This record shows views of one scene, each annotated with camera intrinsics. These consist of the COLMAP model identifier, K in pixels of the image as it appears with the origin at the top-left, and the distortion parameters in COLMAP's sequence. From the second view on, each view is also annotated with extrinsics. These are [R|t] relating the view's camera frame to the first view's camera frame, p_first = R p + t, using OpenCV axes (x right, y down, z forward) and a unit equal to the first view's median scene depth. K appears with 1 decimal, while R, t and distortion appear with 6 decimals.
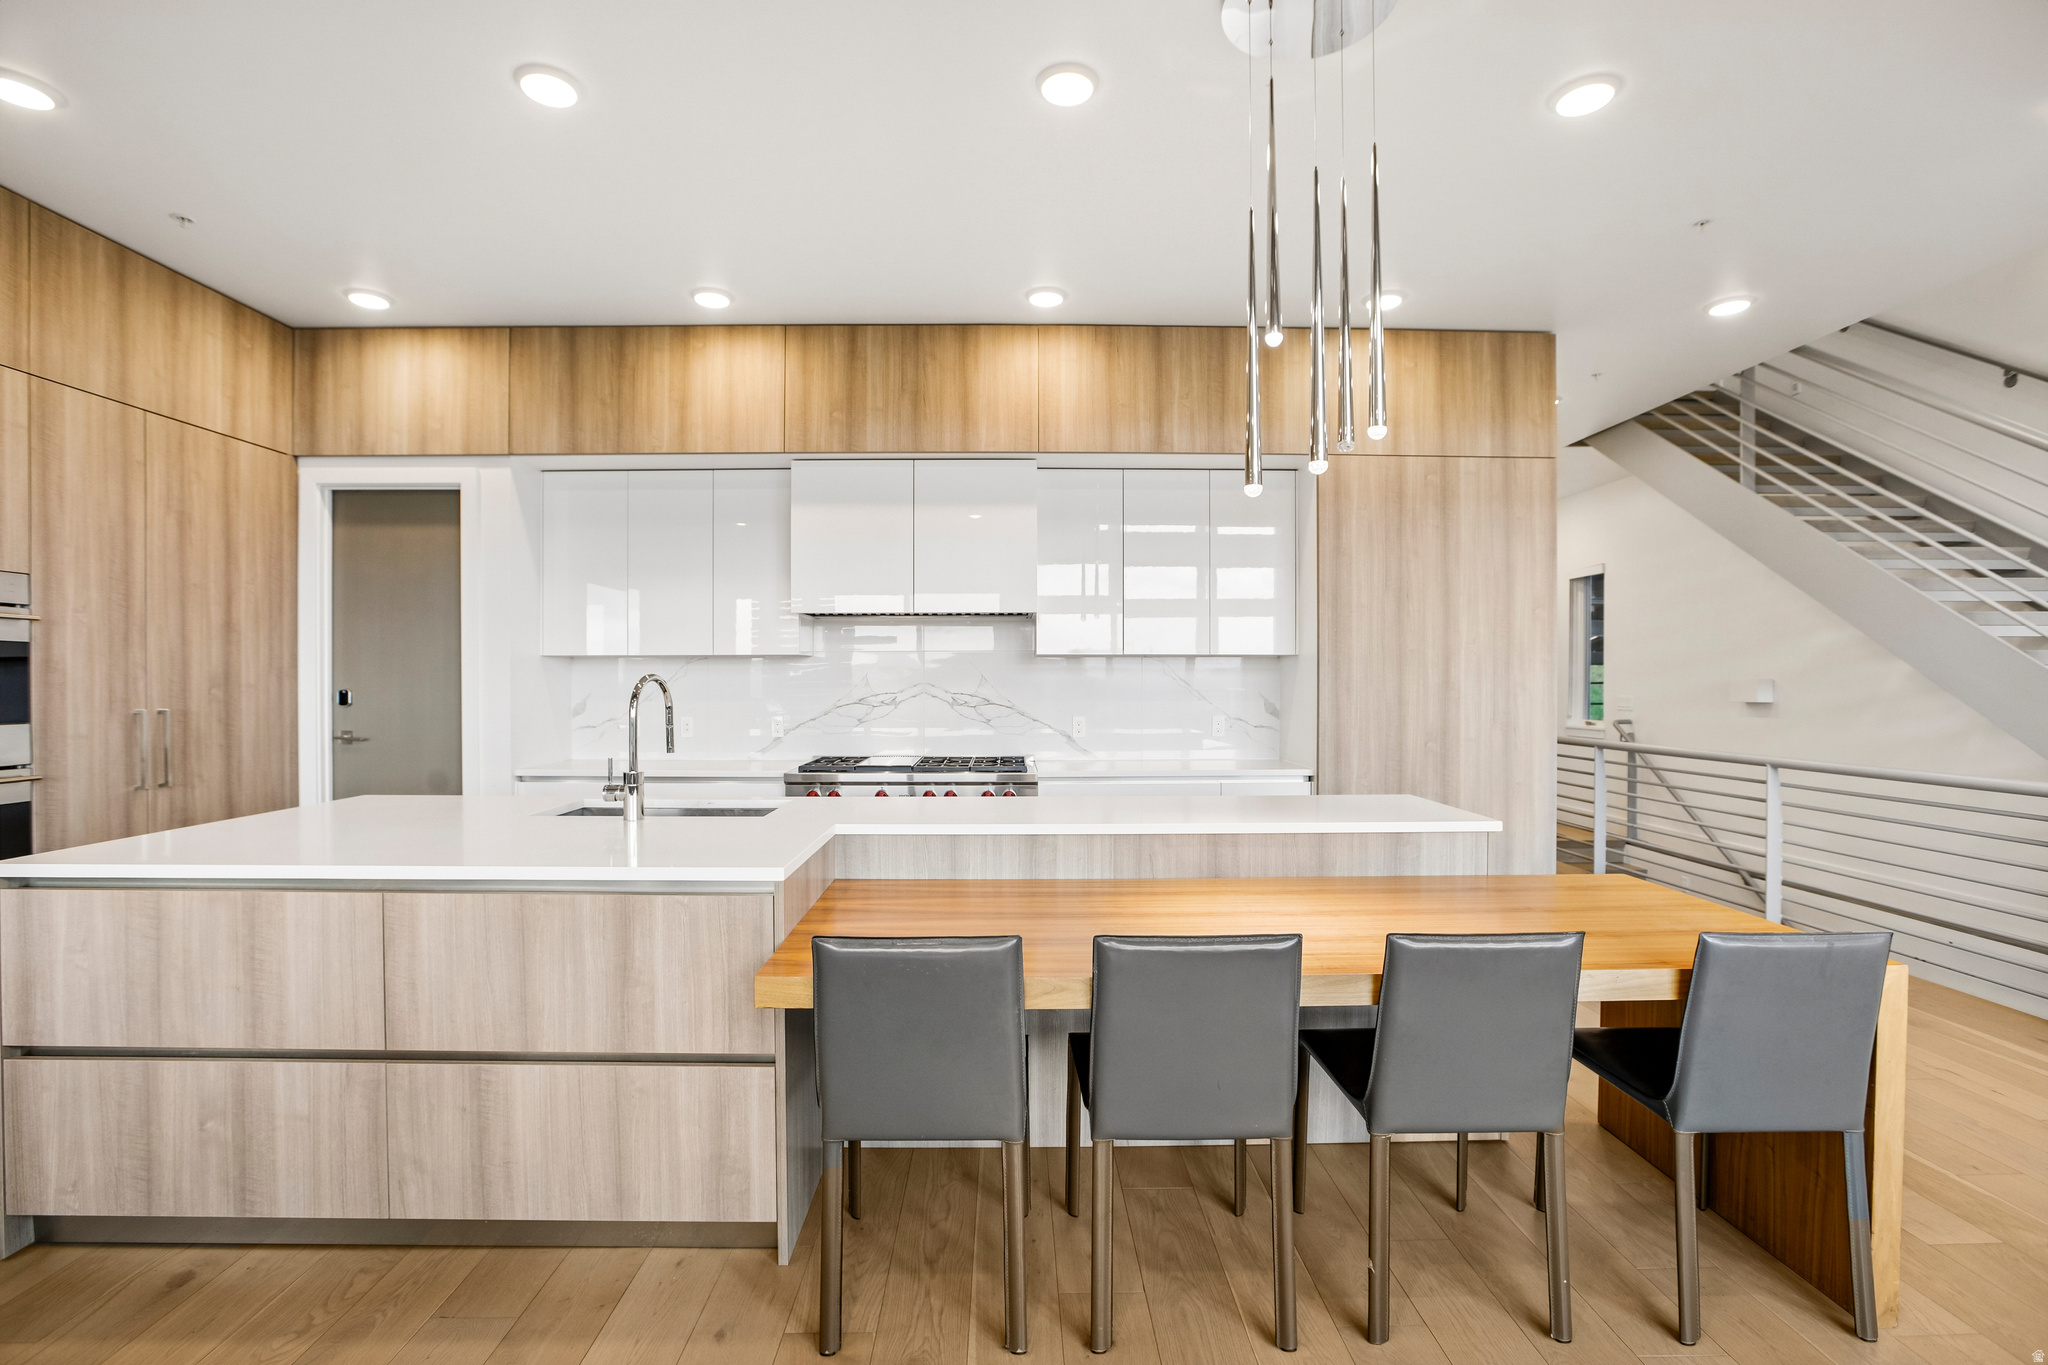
lens RADIAL K [[969.4, 0, 1024.0], [0, 969.4, 682.5], [0, 0, 1]] dist [-0.053242, 0.024070]
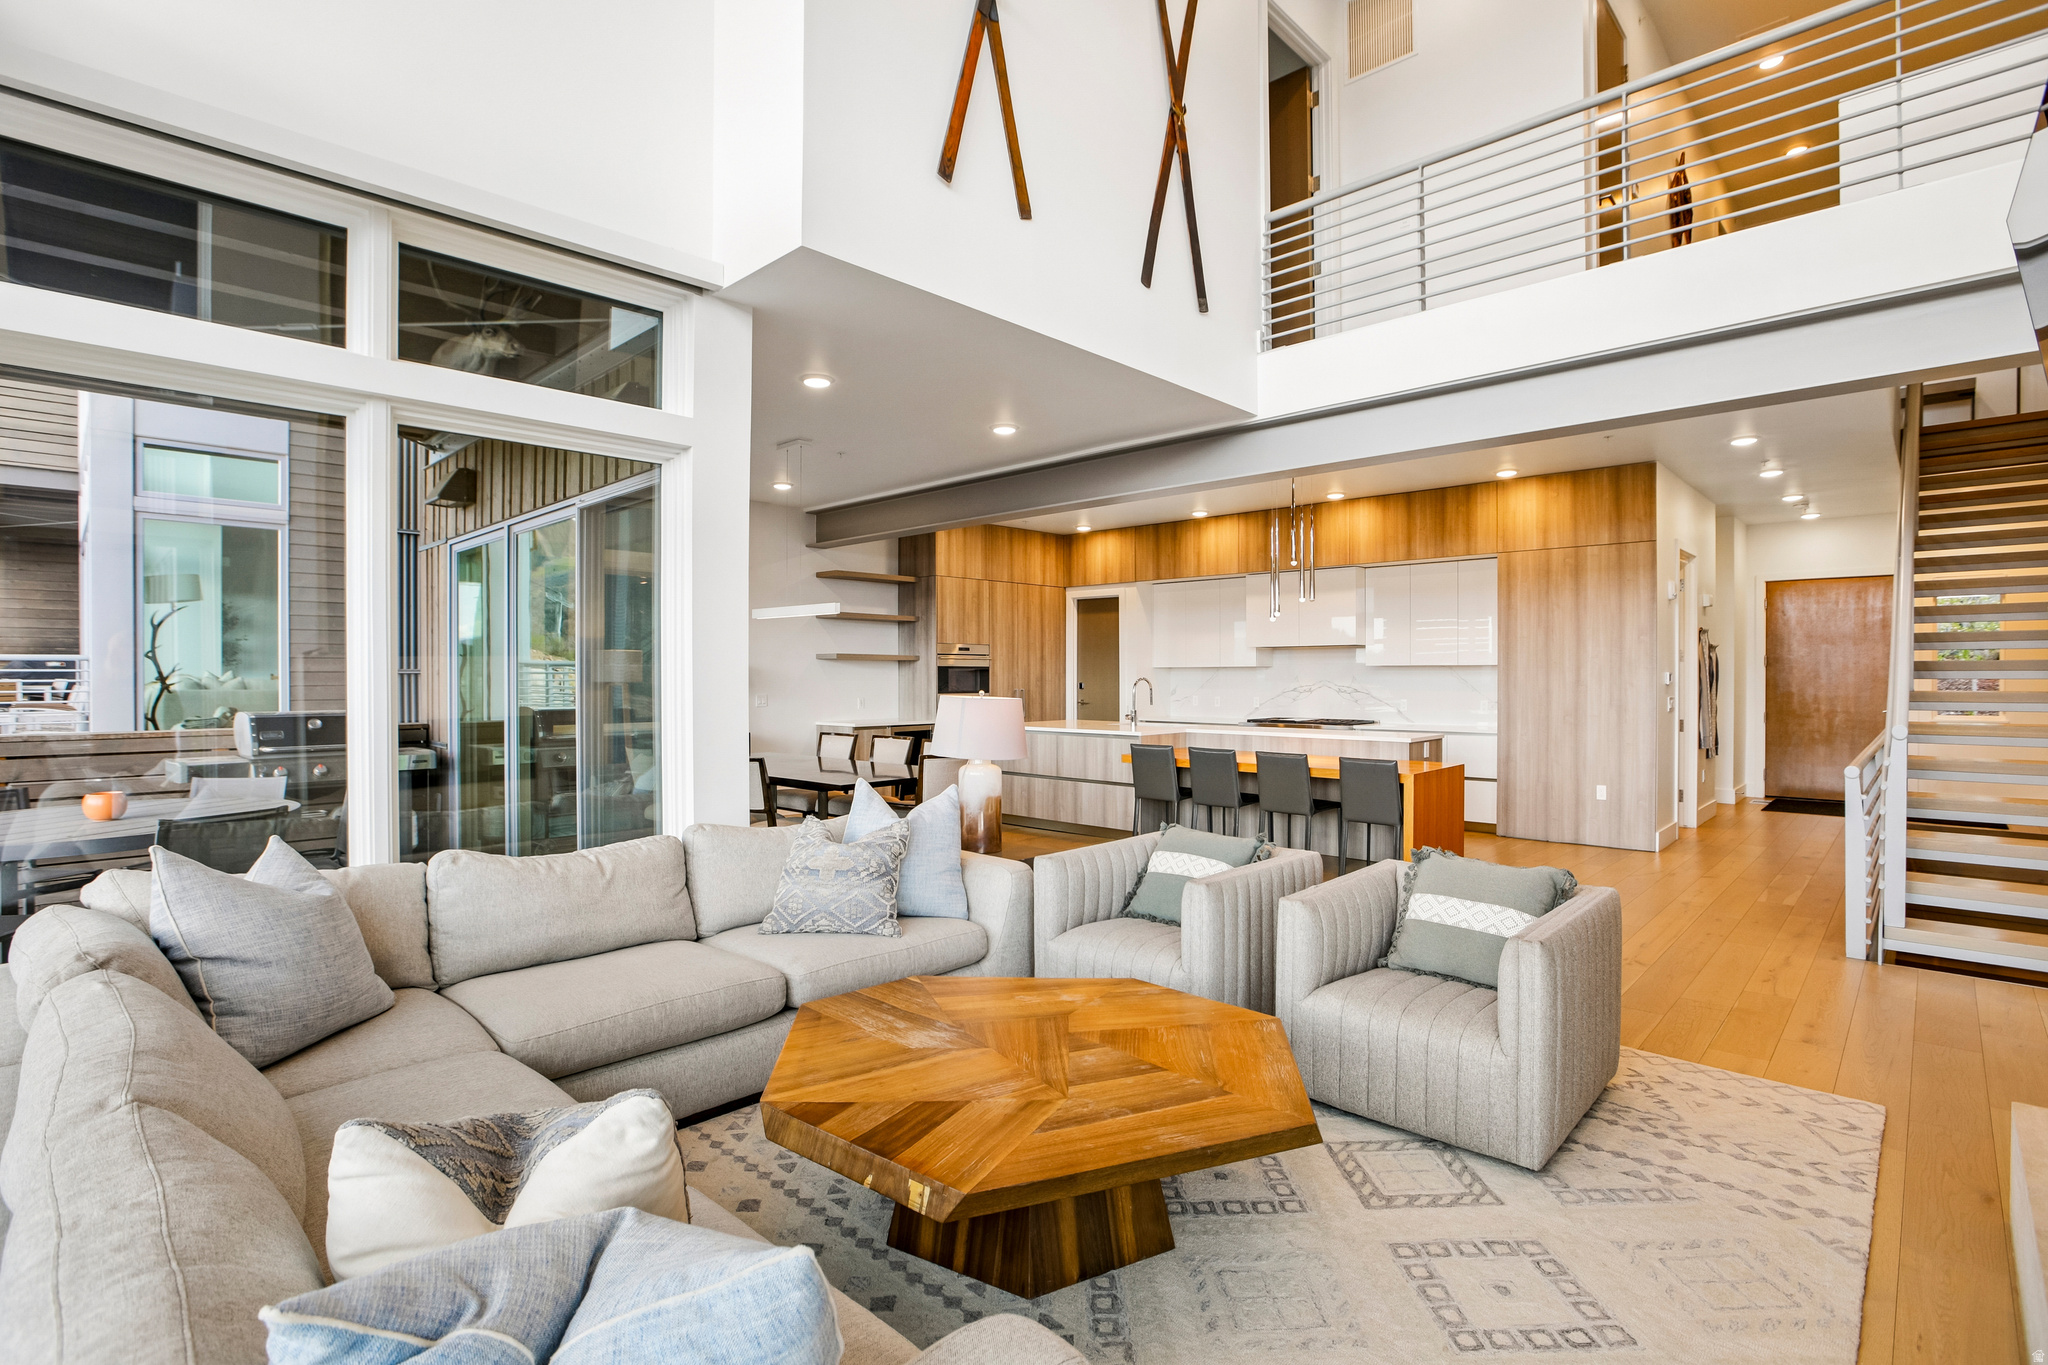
lens RADIAL K [[985.9, 0, 1016.9], [0, 985.9, 682.3], [0, 0, 1]] dist [-0.056425, 0.022574]
pose [[0.711767, 0.004298, -0.702403, 0.940031], [-0.001741, 0.999989, 0.004354, -0.003533], [0.702414, -0.001876, 0.711766, -0.909476]]
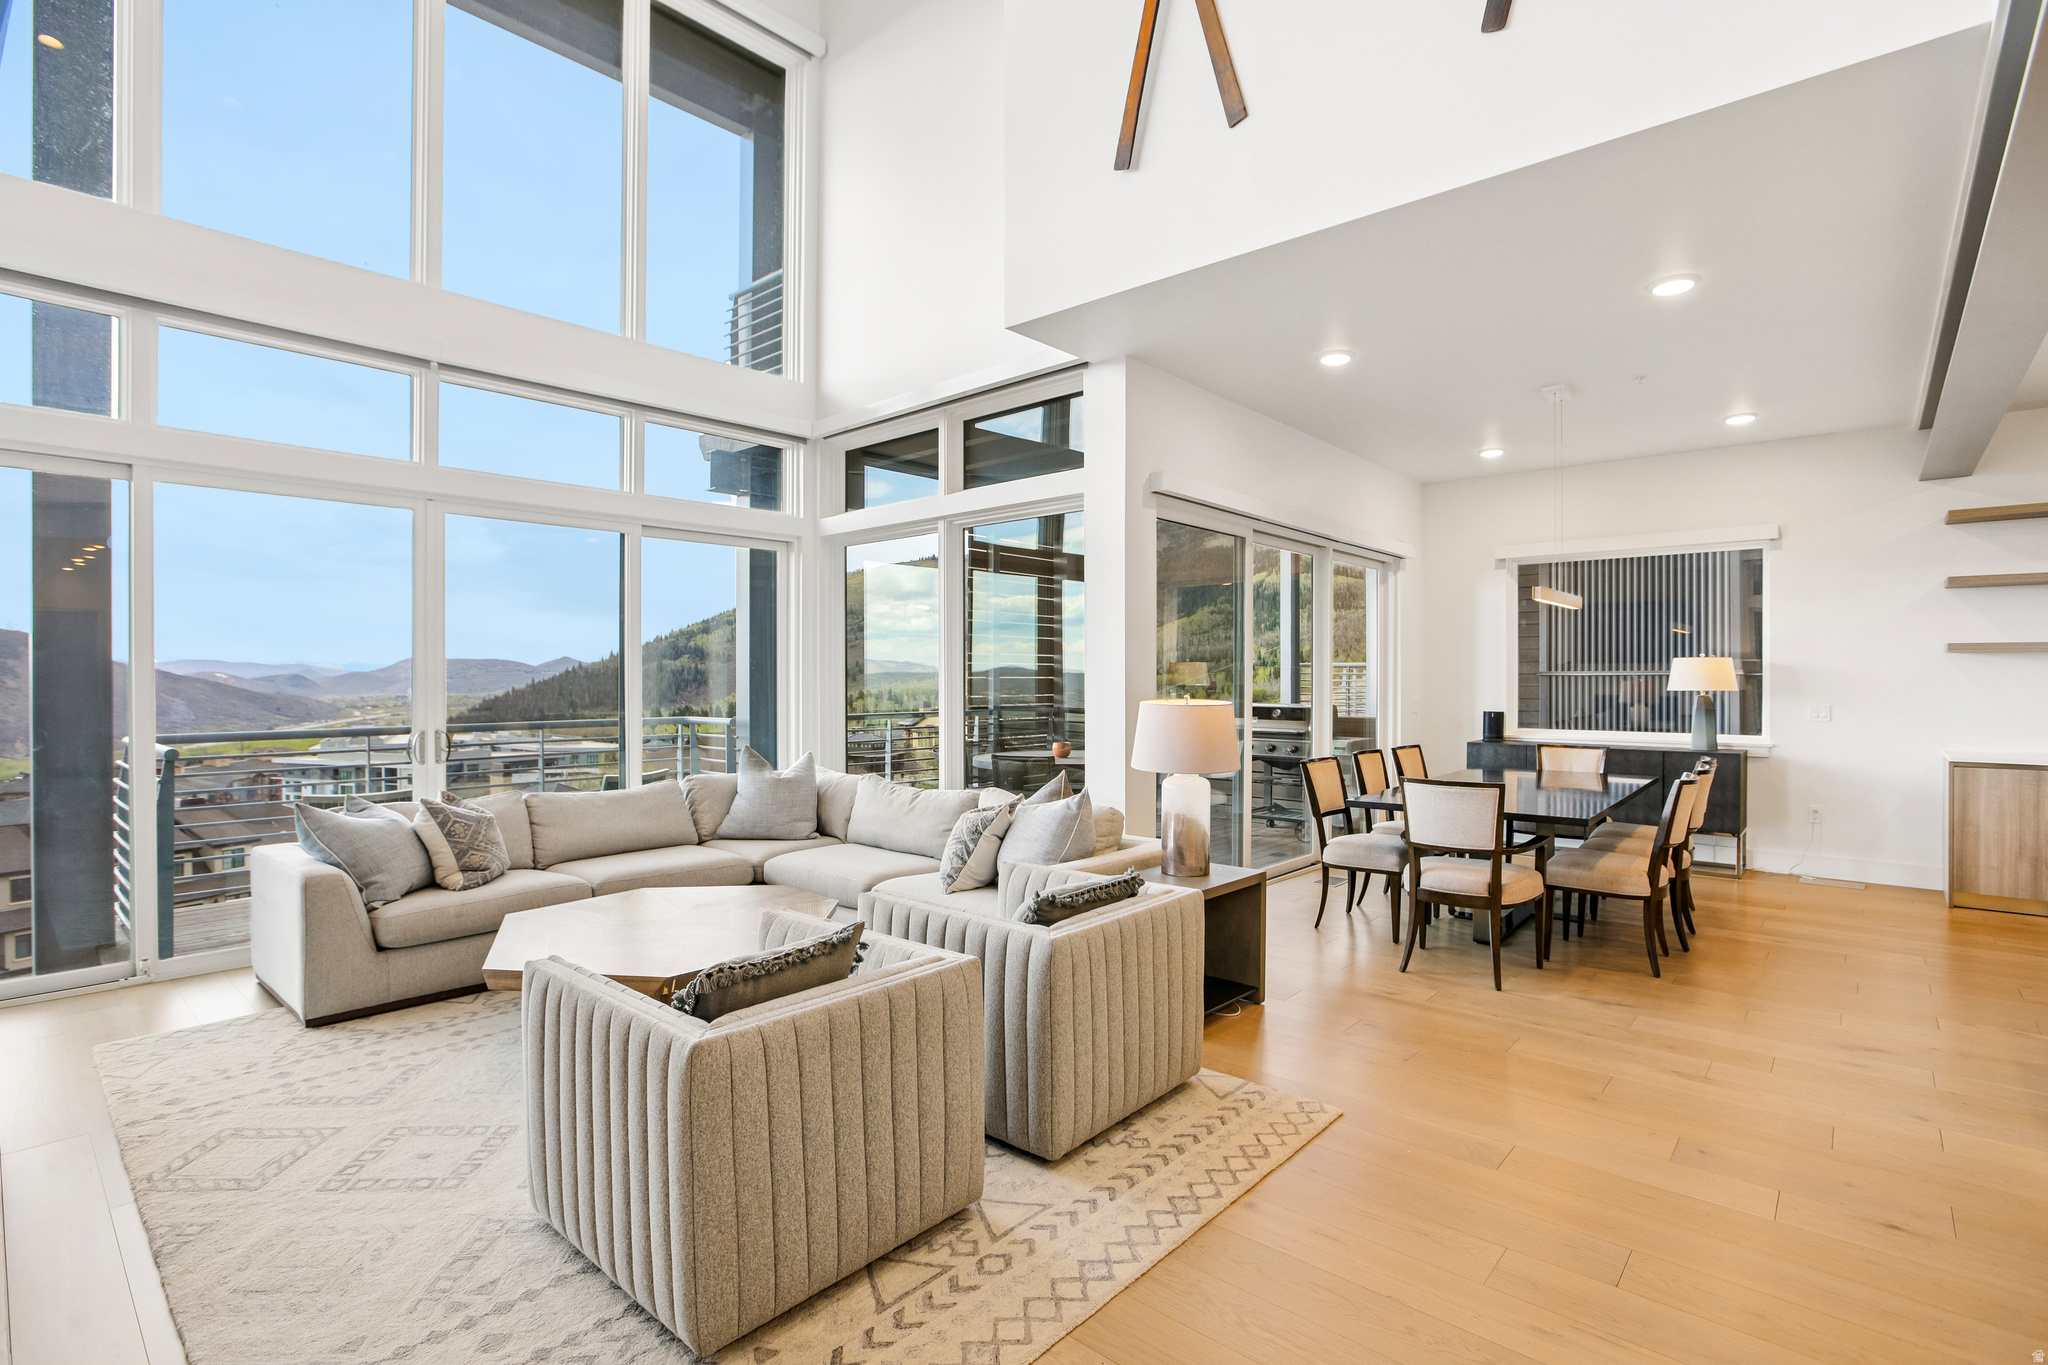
lens RADIAL K [[969.4, 0, 1024.0], [0, 969.4, 682.5], [0, 0, 1]] dist [-0.053242, 0.024070]
pose [[-0.673399, 0.002441, -0.739275, 0.959155], [-0.004325, 0.999964, 0.007241, -0.006812], [0.739266, 0.008073, -0.673365, 0.258042]]
